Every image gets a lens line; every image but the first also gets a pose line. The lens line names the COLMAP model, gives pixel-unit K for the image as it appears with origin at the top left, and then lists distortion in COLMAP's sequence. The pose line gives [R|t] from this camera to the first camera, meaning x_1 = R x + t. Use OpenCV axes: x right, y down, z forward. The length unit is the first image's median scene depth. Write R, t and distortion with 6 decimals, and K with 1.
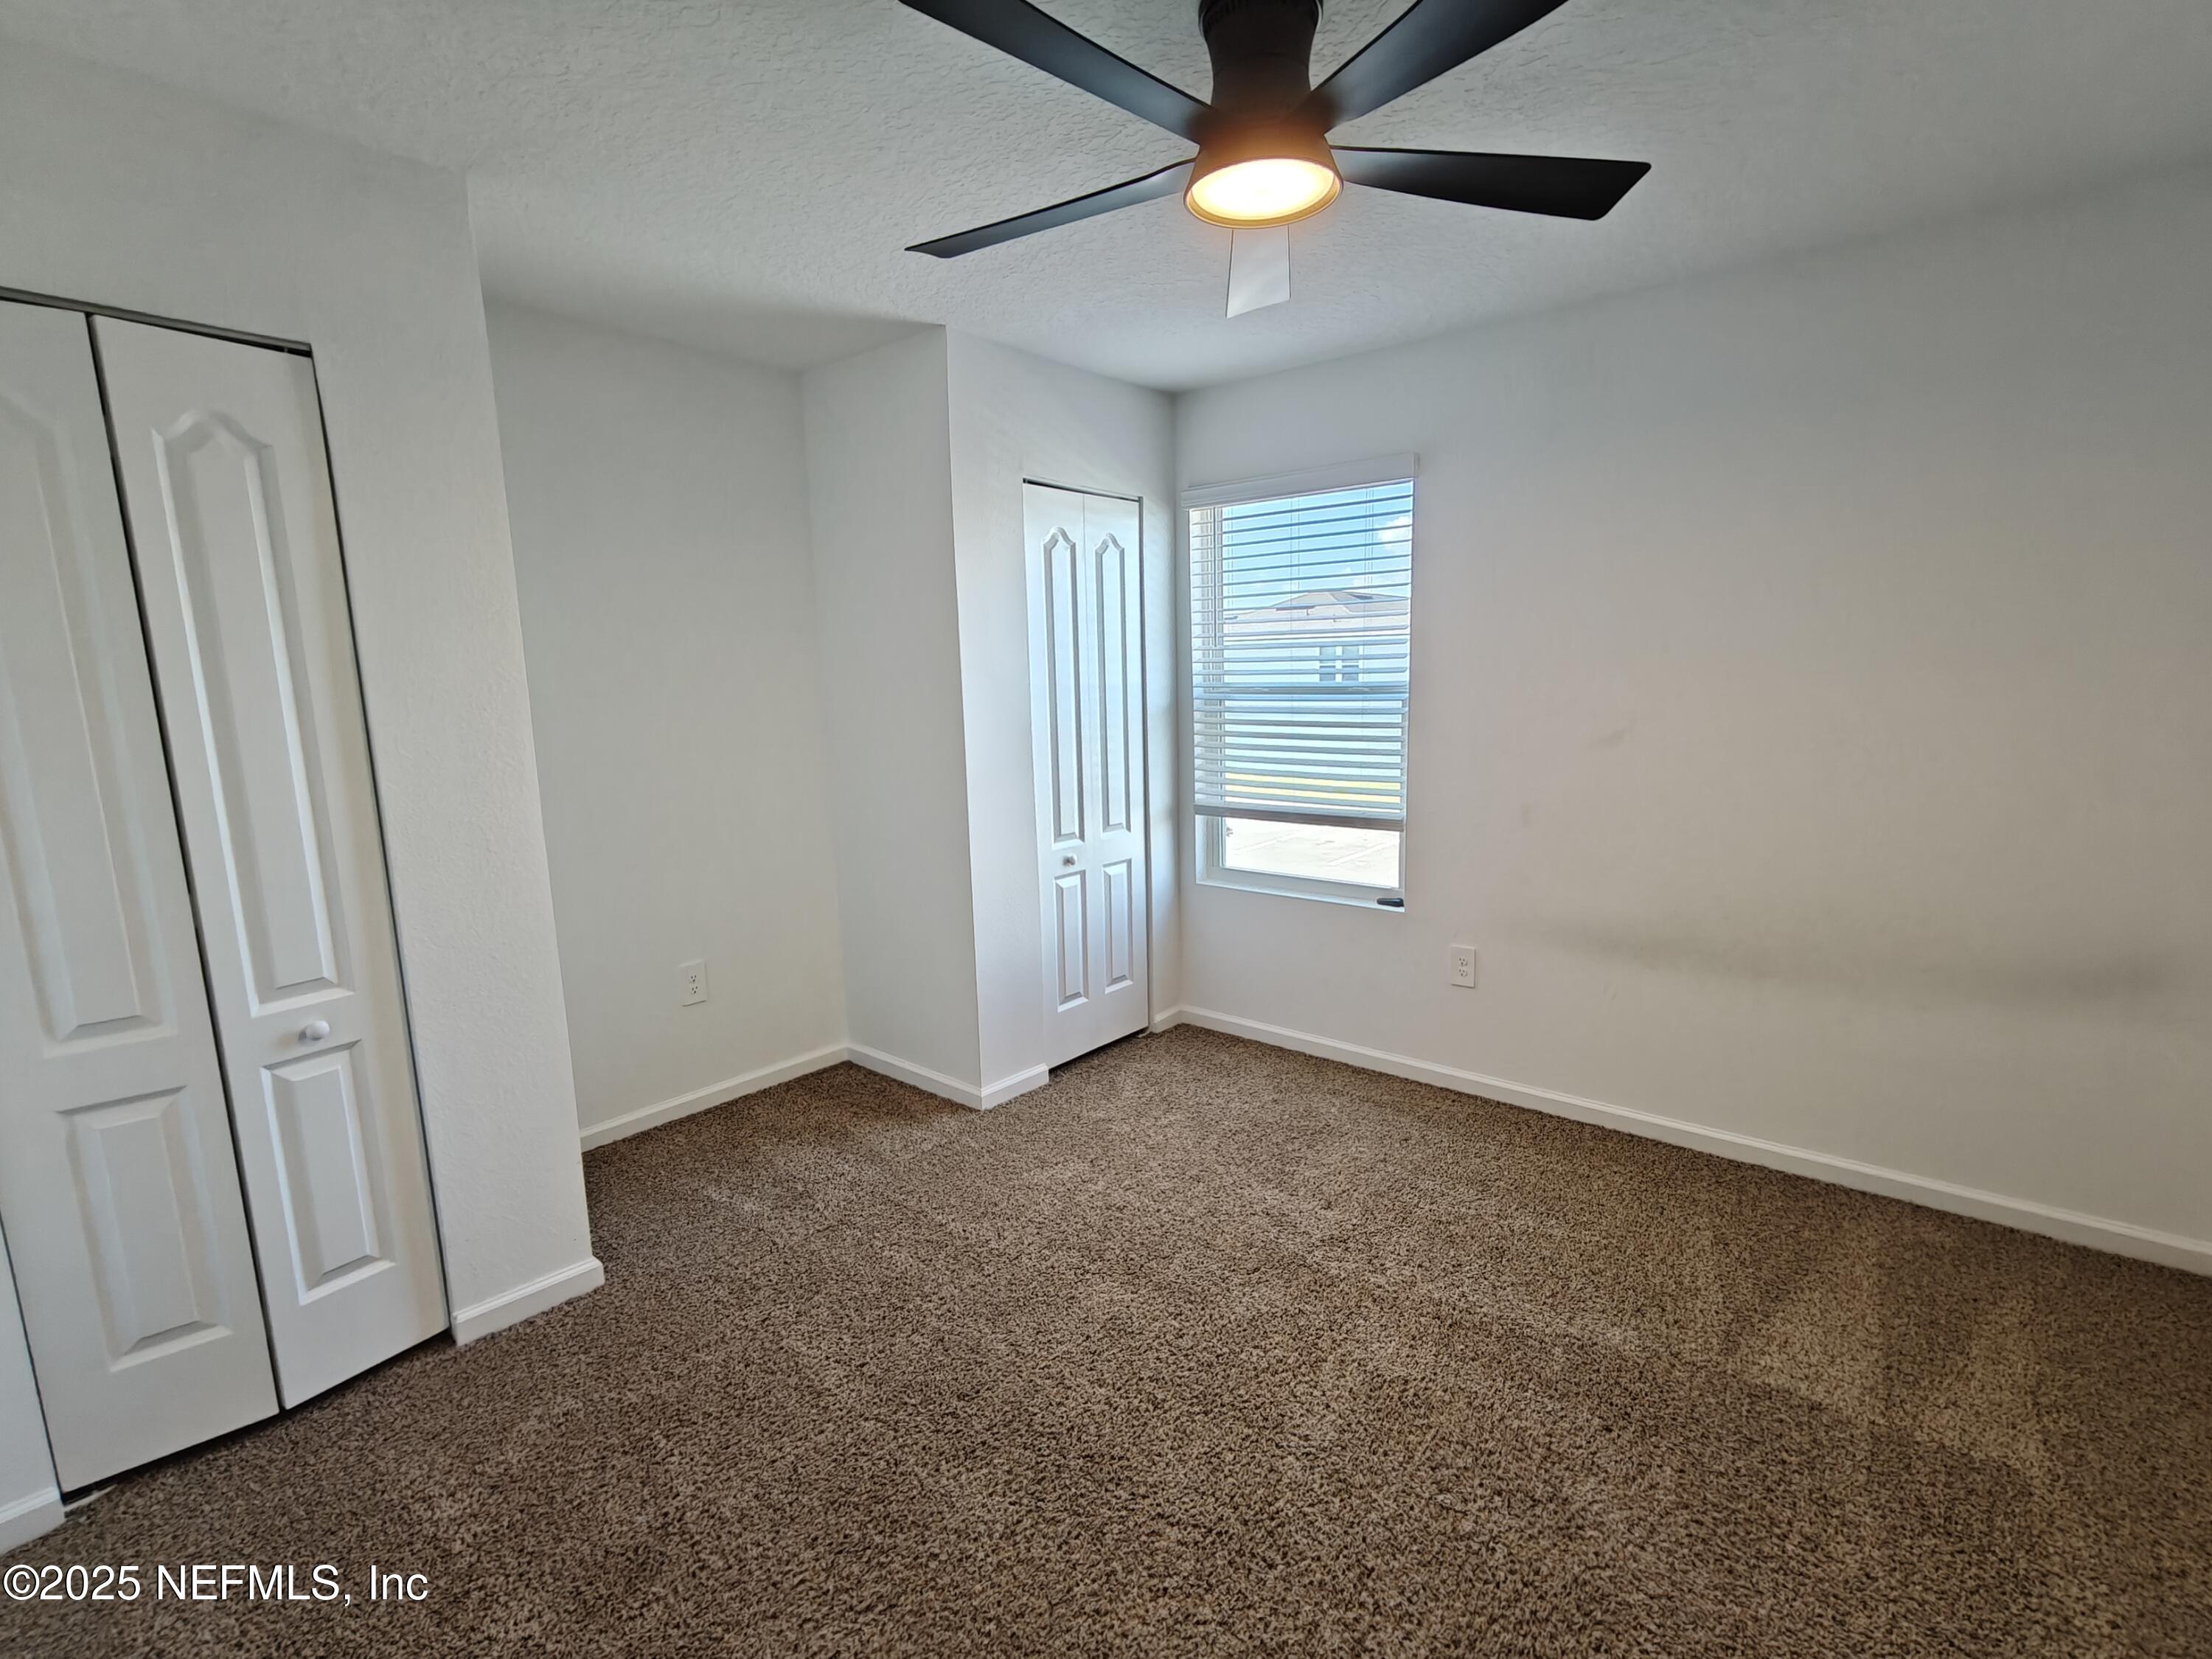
lens RADIAL K [[1043.8, 0, 1134.8], [0, 1043.8, 840.7], [0, 0, 1]] dist [0.002061, 0.001206]
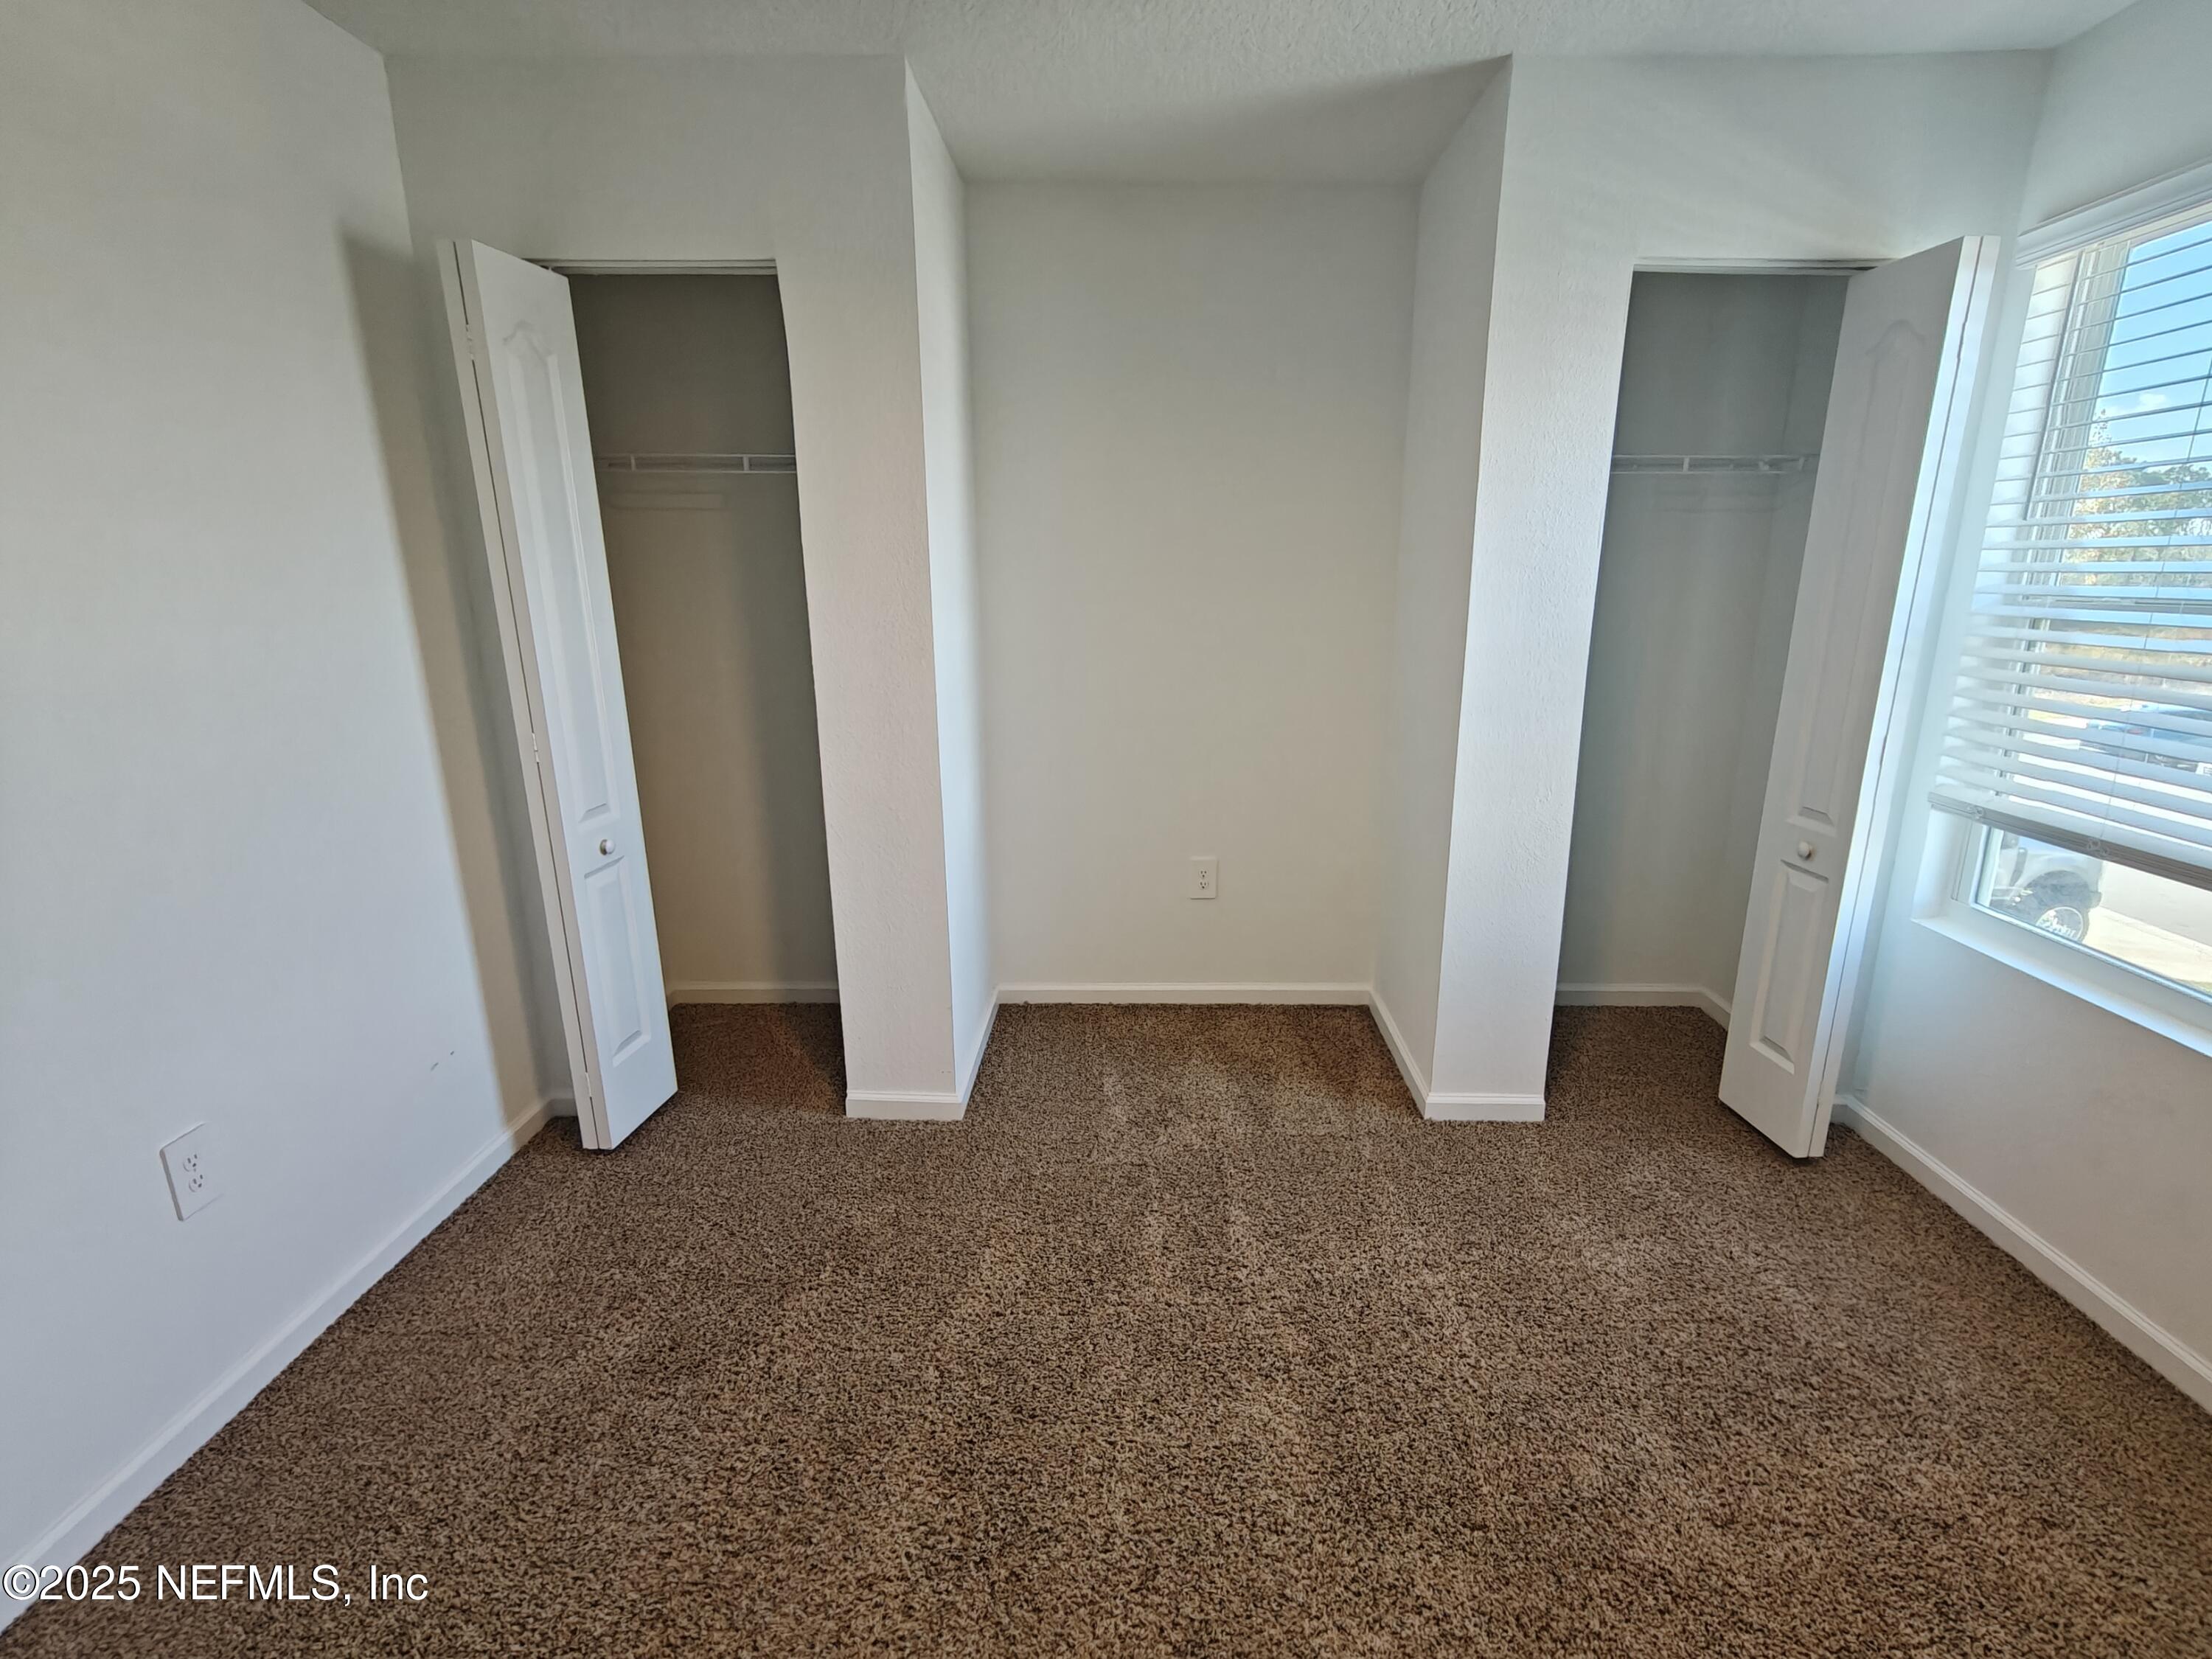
lens RADIAL K [[1043.8, 0, 1134.8], [0, 1043.8, 840.7], [0, 0, 1]] dist [0.002061, 0.001206]
pose [[0.627286, 0.212594, -0.749211, 0.276656], [-0.137378, 0.977140, 0.162249, -0.050761], [0.766577, 0.001149, 0.642152, 0.325087]]
